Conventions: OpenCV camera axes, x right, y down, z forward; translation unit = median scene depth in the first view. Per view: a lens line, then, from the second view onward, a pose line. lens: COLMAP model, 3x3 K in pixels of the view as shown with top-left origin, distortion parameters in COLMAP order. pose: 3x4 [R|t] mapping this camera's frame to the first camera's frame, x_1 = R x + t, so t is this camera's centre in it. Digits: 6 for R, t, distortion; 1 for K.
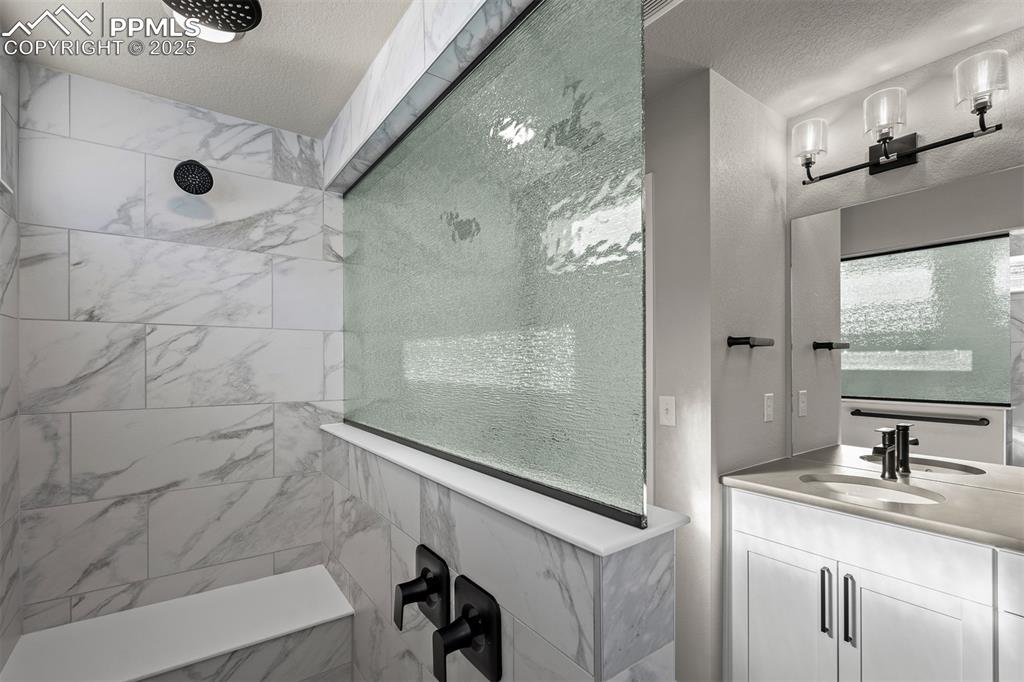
lens RADIAL K [[466.8, 0, 513.0], [0, 466.8, 363.5], [0, 0, 1]] dist [0.001770, 0.000052]
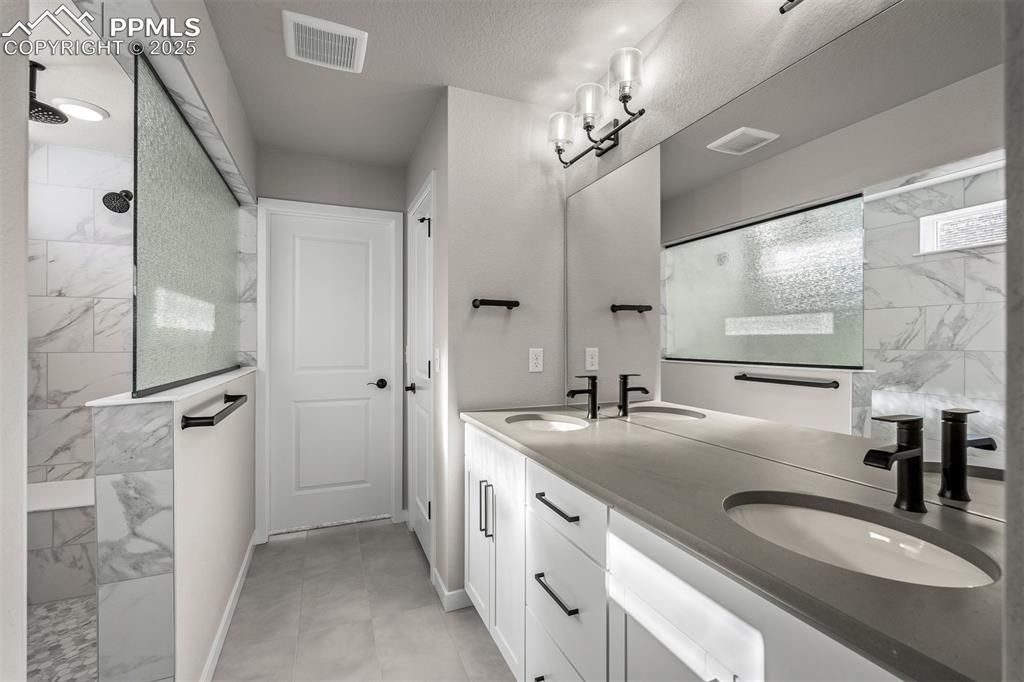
lens RADIAL K [[459.8, 0, 512.0], [0, 459.8, 341.0], [0, 0, 1]] dist [0.002110, 0.000498]
pose [[0.971808, 0.001610, -0.235769, 0.952586], [-0.002318, 0.999994, -0.002725, 0.061220], [0.235763, 0.003195, 0.971805, -0.169769]]
